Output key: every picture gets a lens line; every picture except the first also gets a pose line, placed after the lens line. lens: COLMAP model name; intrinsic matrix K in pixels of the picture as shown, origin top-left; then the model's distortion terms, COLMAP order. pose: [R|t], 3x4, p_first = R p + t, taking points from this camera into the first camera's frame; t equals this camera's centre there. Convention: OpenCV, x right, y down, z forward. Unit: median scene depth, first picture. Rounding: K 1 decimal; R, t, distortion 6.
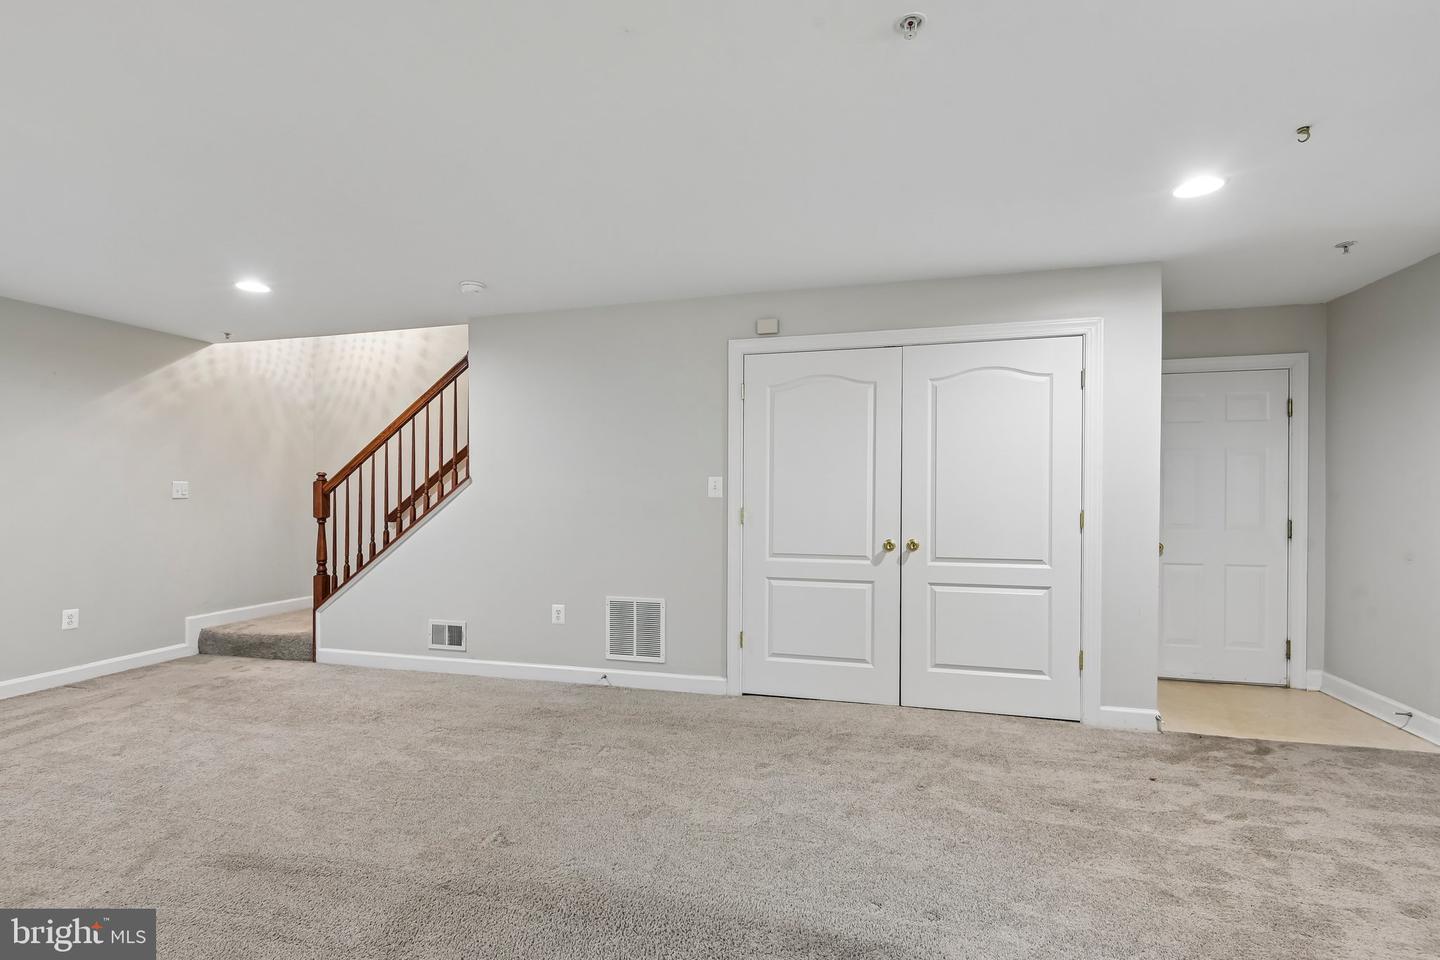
lens RADIAL K [[665.9, 0, 716.4], [0, 665.9, 492.7], [0, 0, 1]] dist [0.001270, -0.000300]
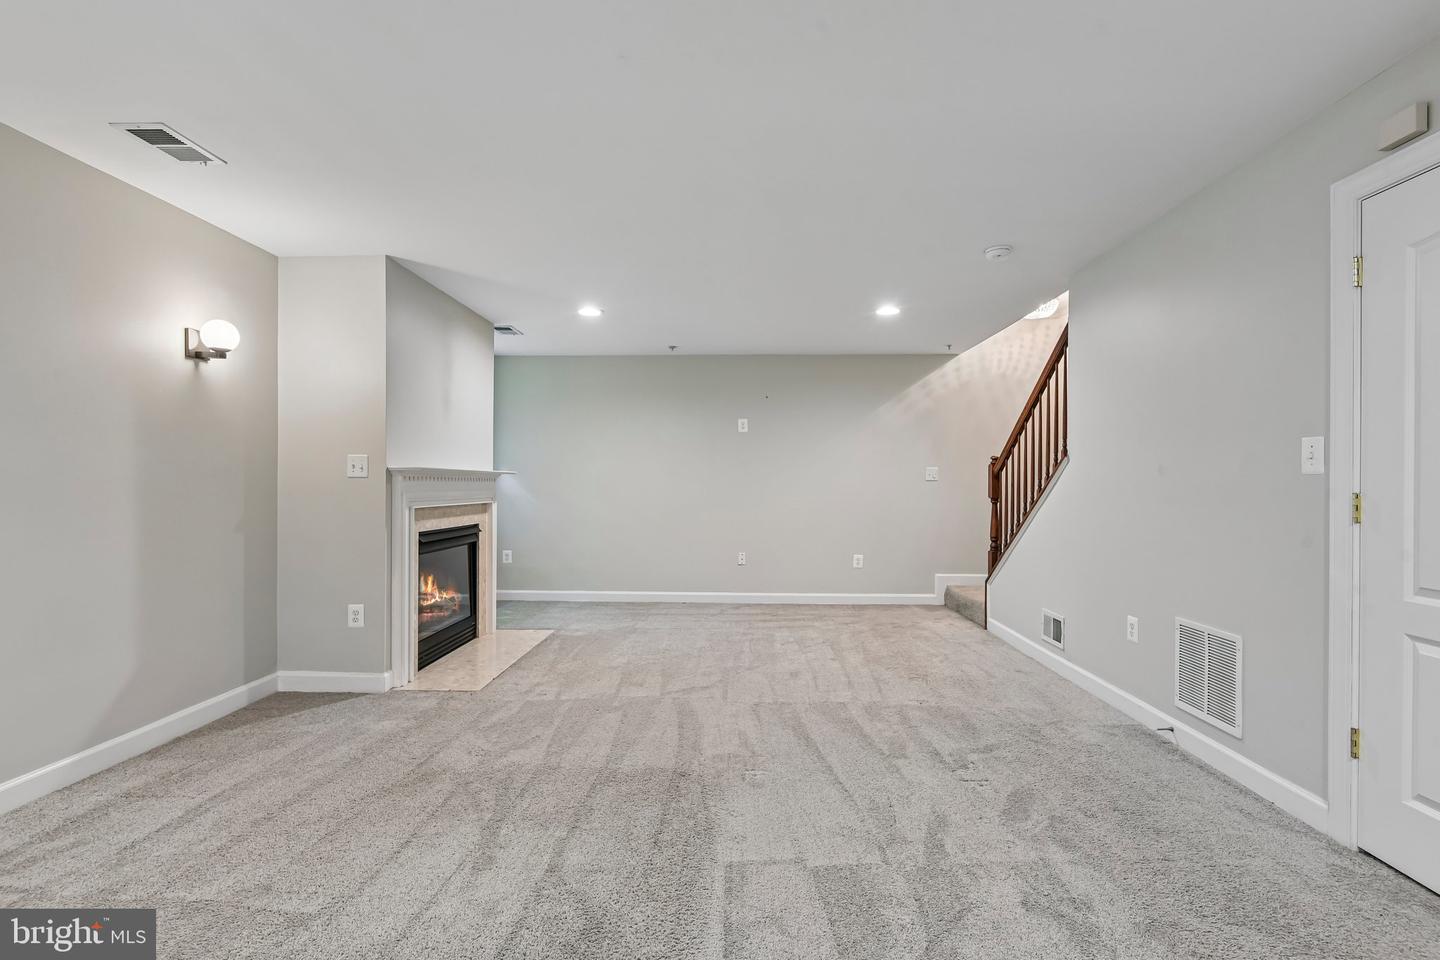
lens RADIAL K [[662.2, 0, 723.3], [0, 662.2, 480.3], [0, 0, 1]] dist [-0.001350, -0.000399]
pose [[0.234261, -0.002787, -0.972170, 0.409567], [0.000426, 0.999996, -0.002764, 0.013300], [0.972174, 0.000234, 0.234261, 0.375485]]
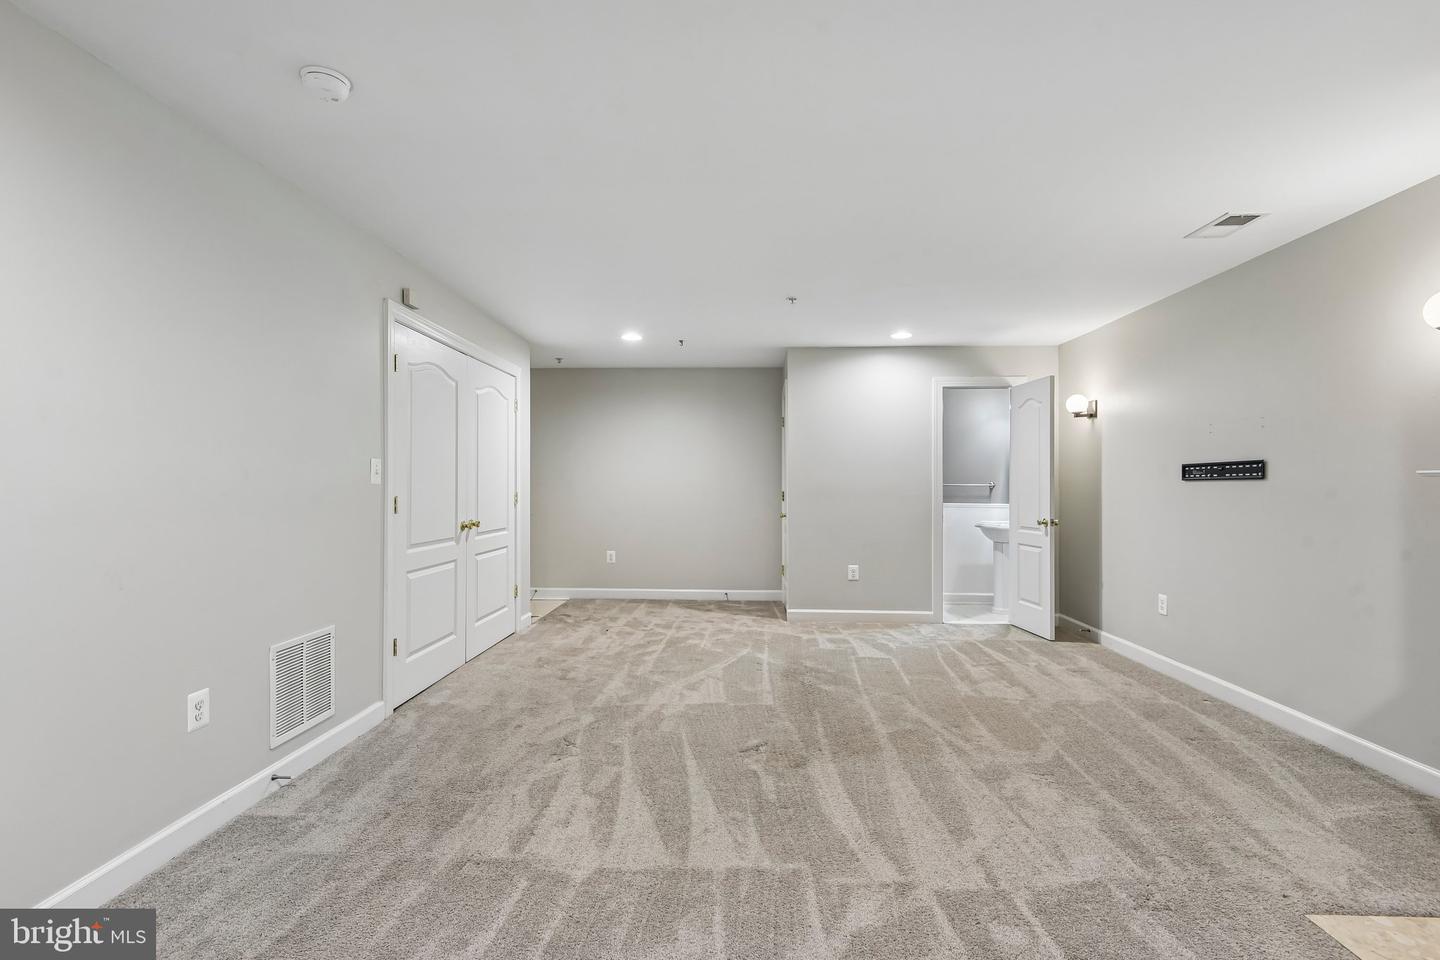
lens RADIAL K [[665.9, 0, 716.4], [0, 665.9, 492.7], [0, 0, 1]] dist [0.001270, -0.000300]
pose [[-0.219552, -0.013367, 0.975509, -0.860910], [-0.006582, 0.999904, 0.012220, 0.004484], [-0.975579, -0.003738, -0.219618, 0.747625]]
